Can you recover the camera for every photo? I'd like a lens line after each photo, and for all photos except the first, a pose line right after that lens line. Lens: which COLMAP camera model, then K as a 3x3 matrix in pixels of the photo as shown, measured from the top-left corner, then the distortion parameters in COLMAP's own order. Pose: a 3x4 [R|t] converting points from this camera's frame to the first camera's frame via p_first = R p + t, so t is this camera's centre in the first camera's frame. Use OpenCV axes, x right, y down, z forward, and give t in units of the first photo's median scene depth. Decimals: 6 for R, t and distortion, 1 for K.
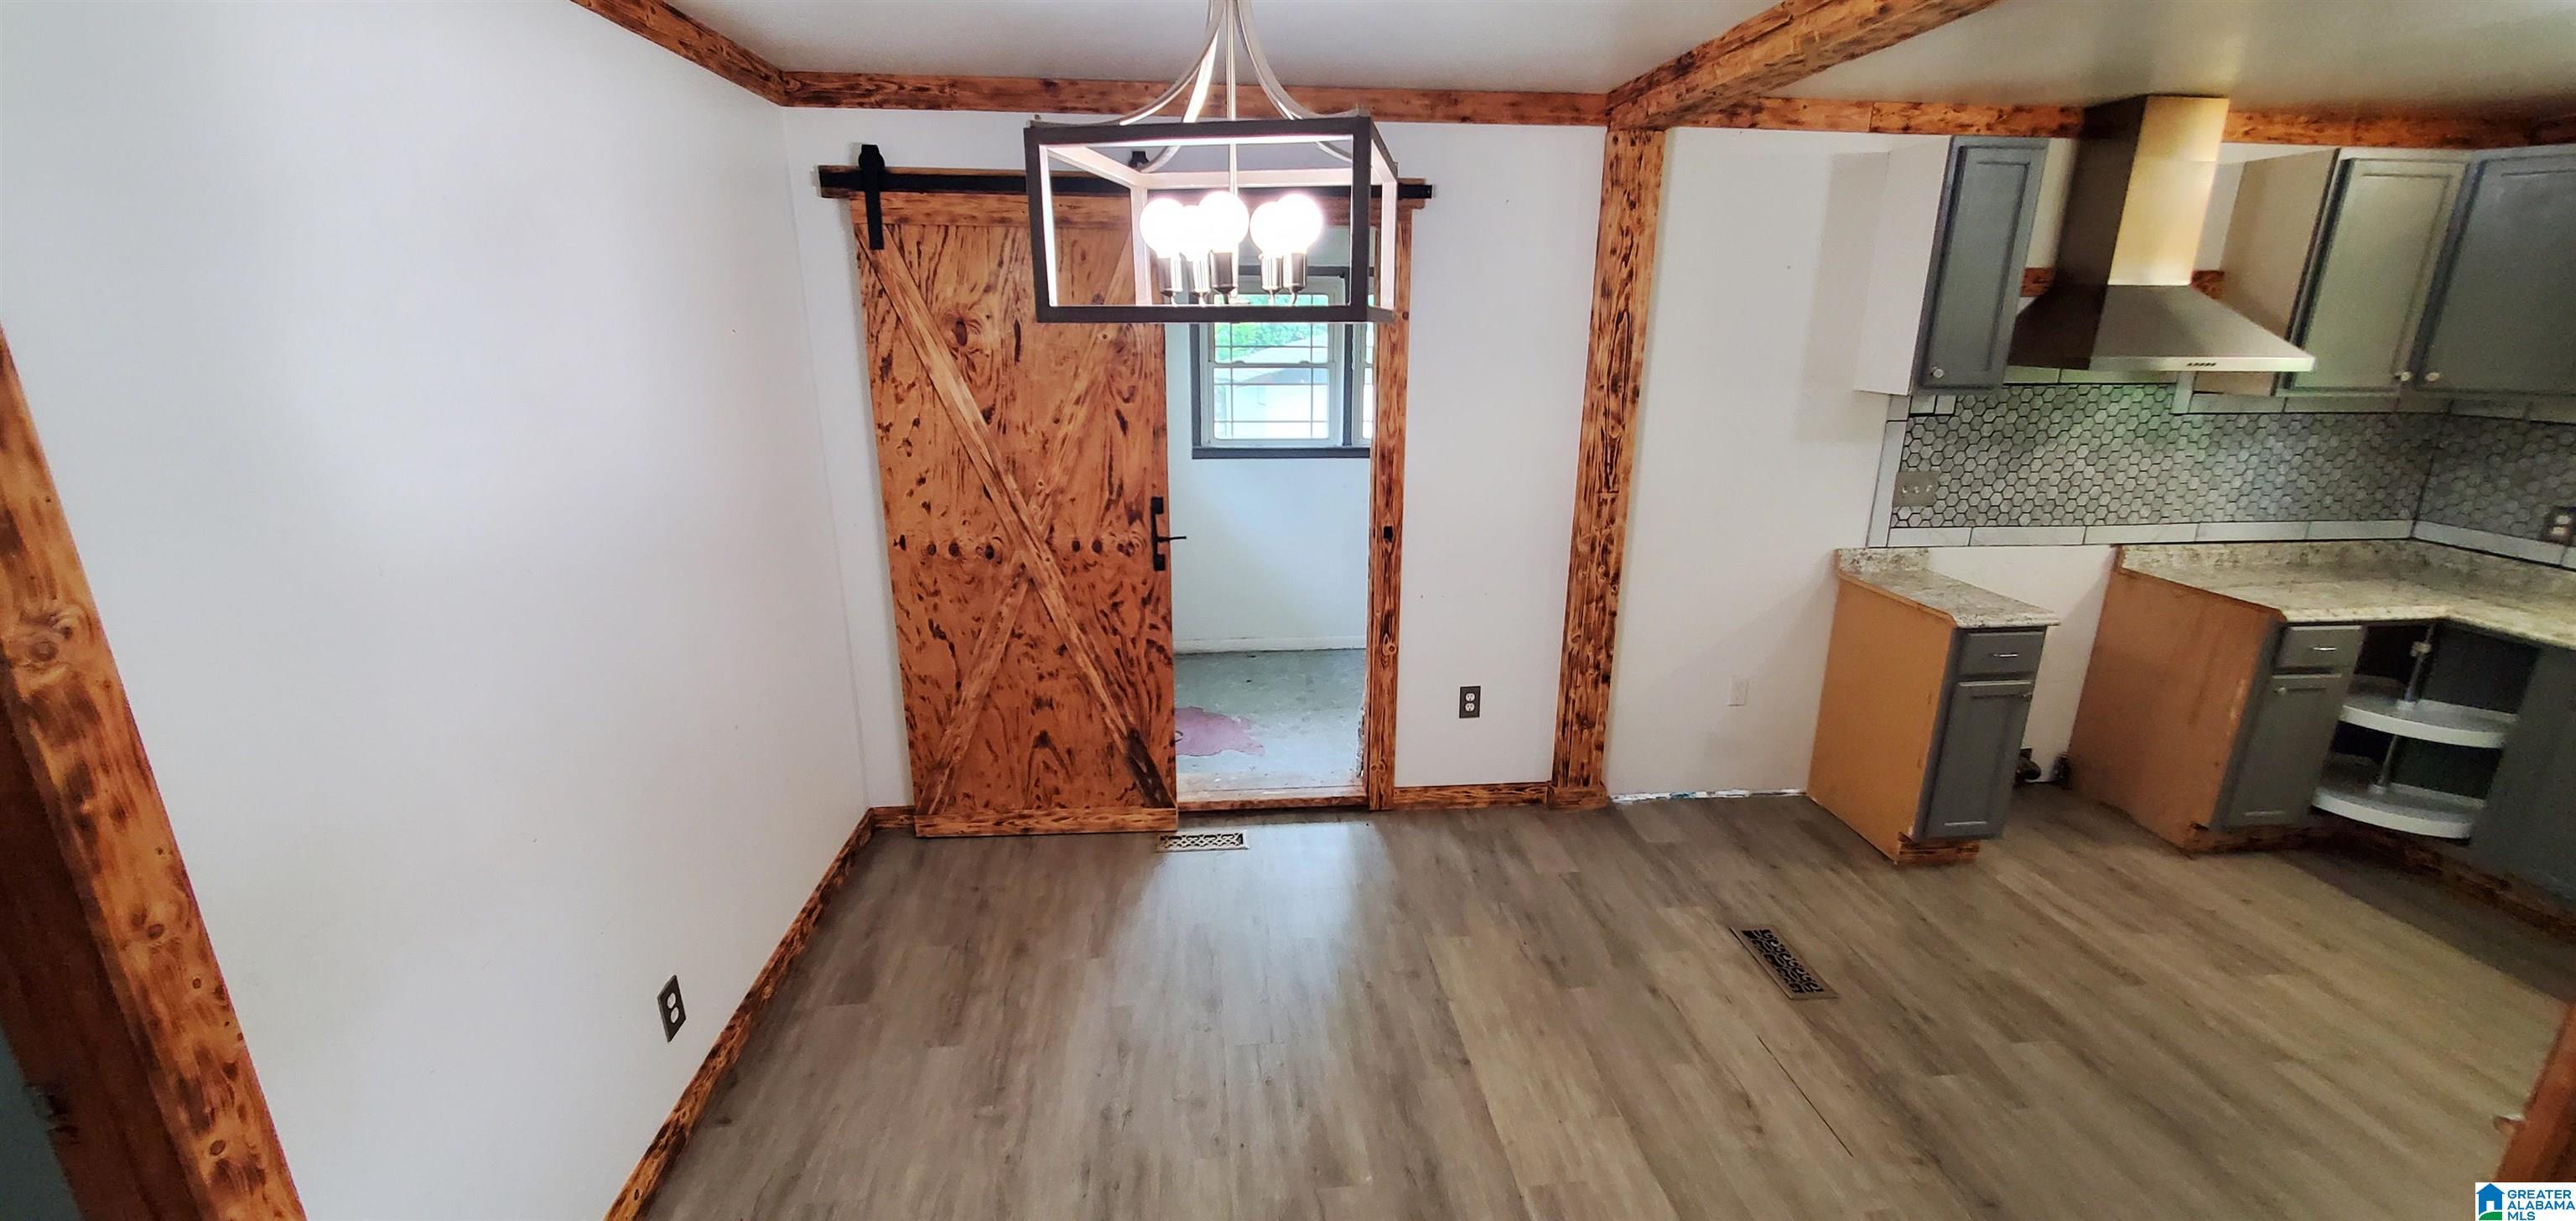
lens RADIAL K [[1029.6, 0, 1292.3], [0, 1029.6, 623.9], [0, 0, 1]] dist [0.000351, -0.001558]
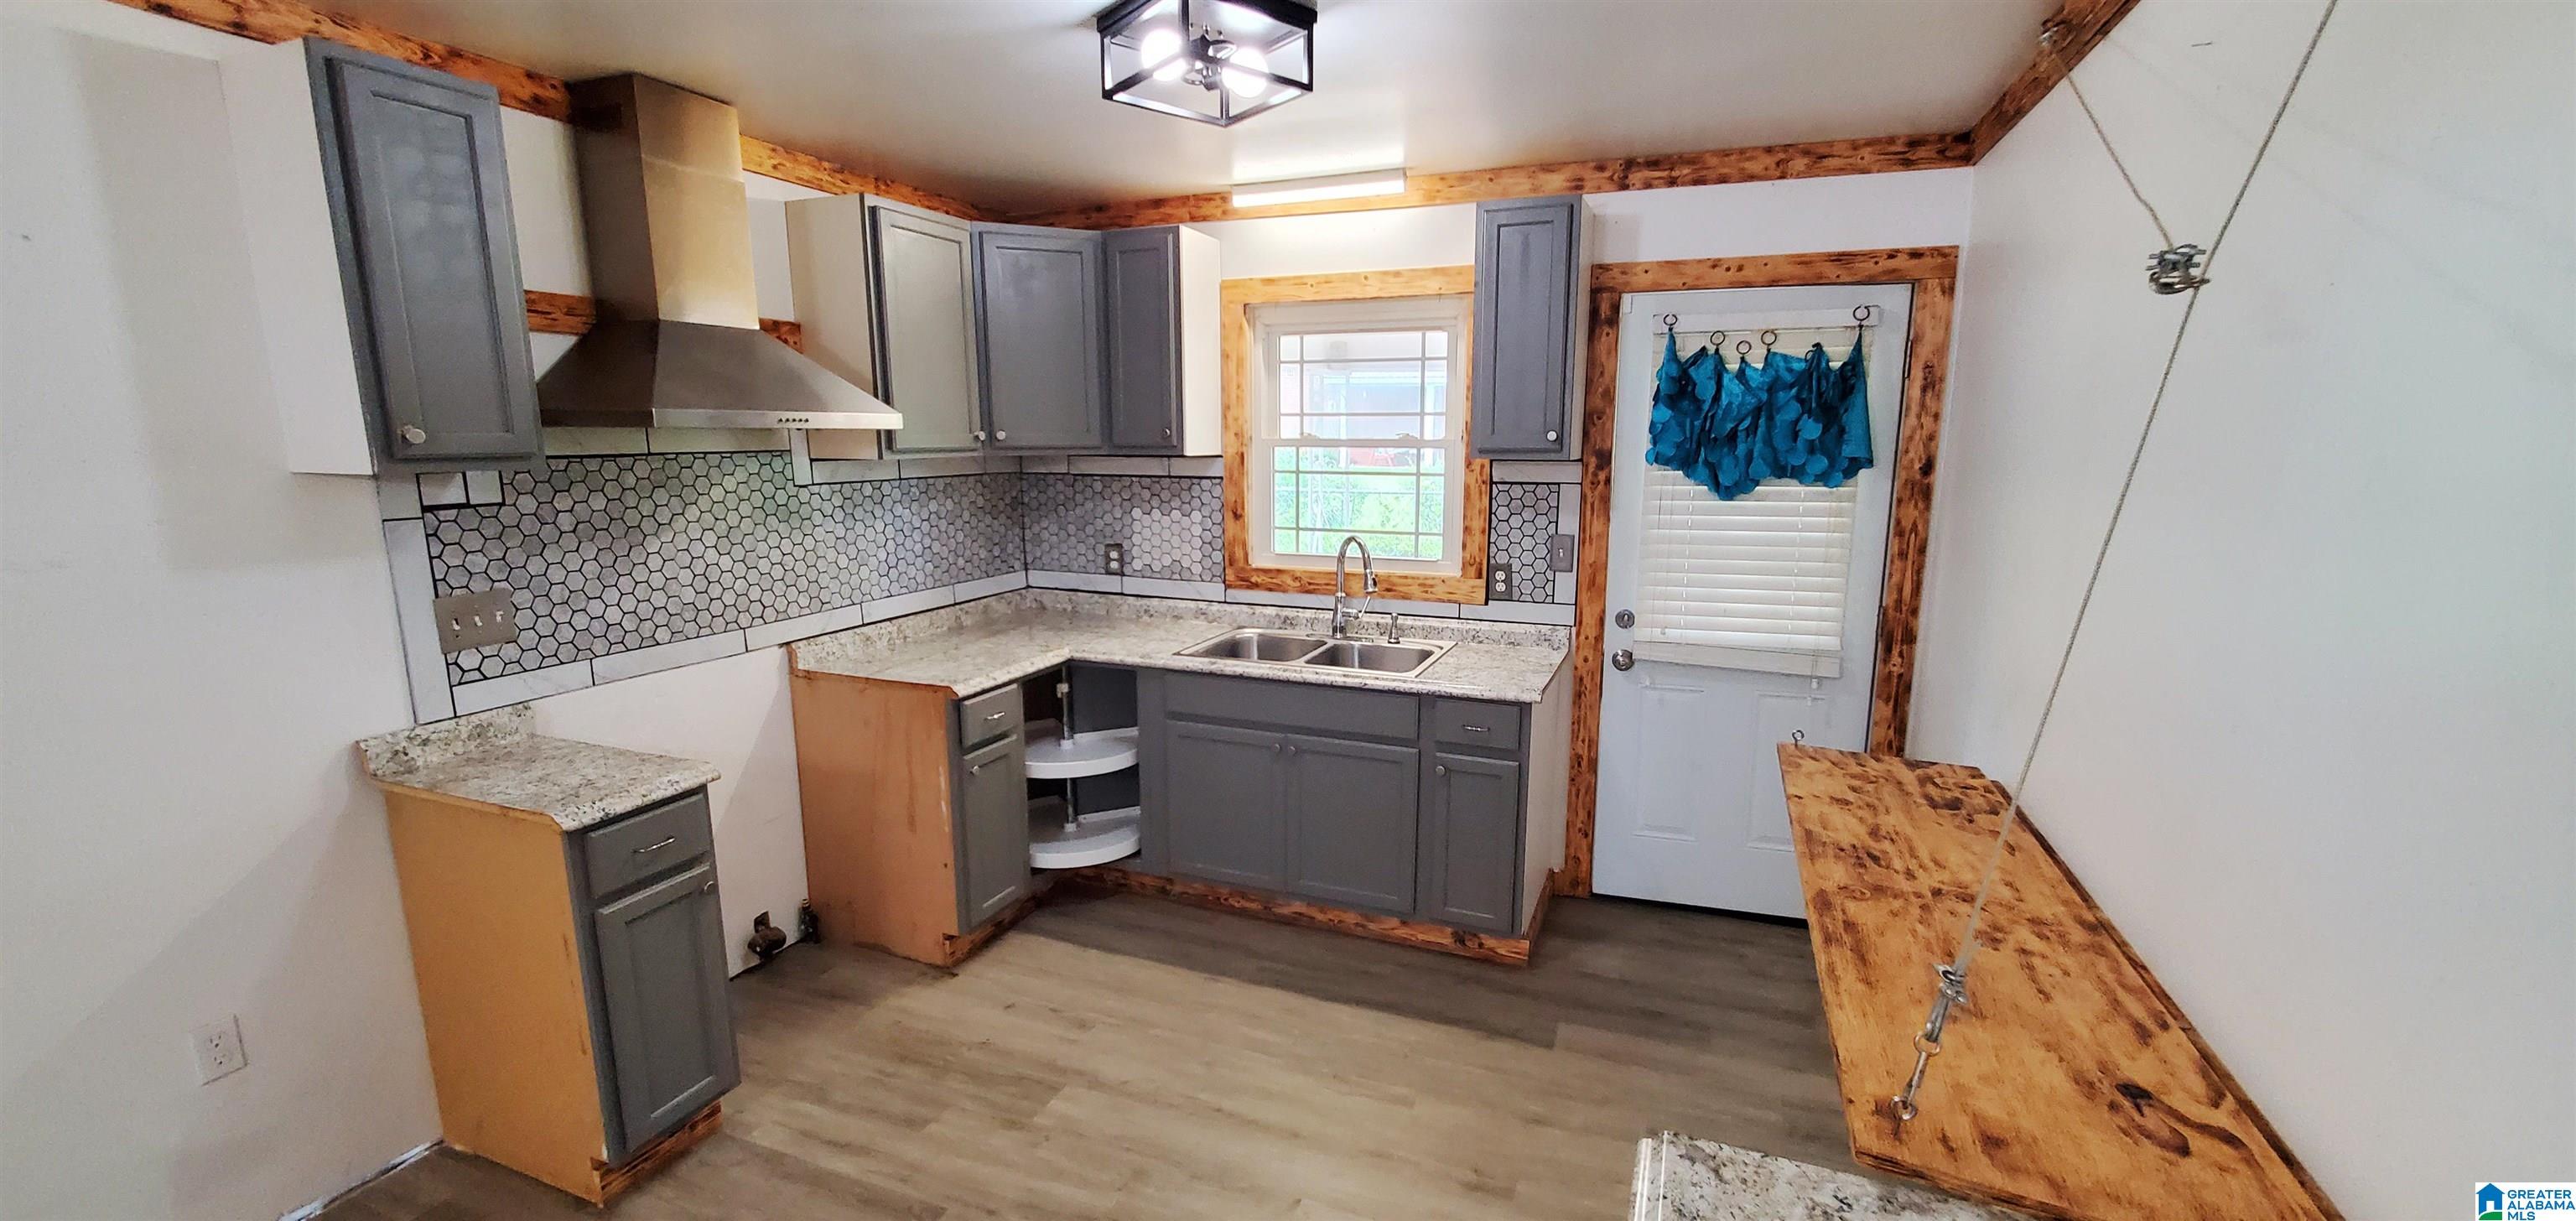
lens RADIAL K [[1029.6, 0, 1292.3], [0, 1029.6, 623.9], [0, 0, 1]] dist [0.000351, -0.001558]
pose [[0.462029, -0.168276, 0.870754, 0.285781], [0.254187, 0.965769, 0.051764, -0.033372], [-0.849658, 0.197418, 0.488986, 0.258566]]
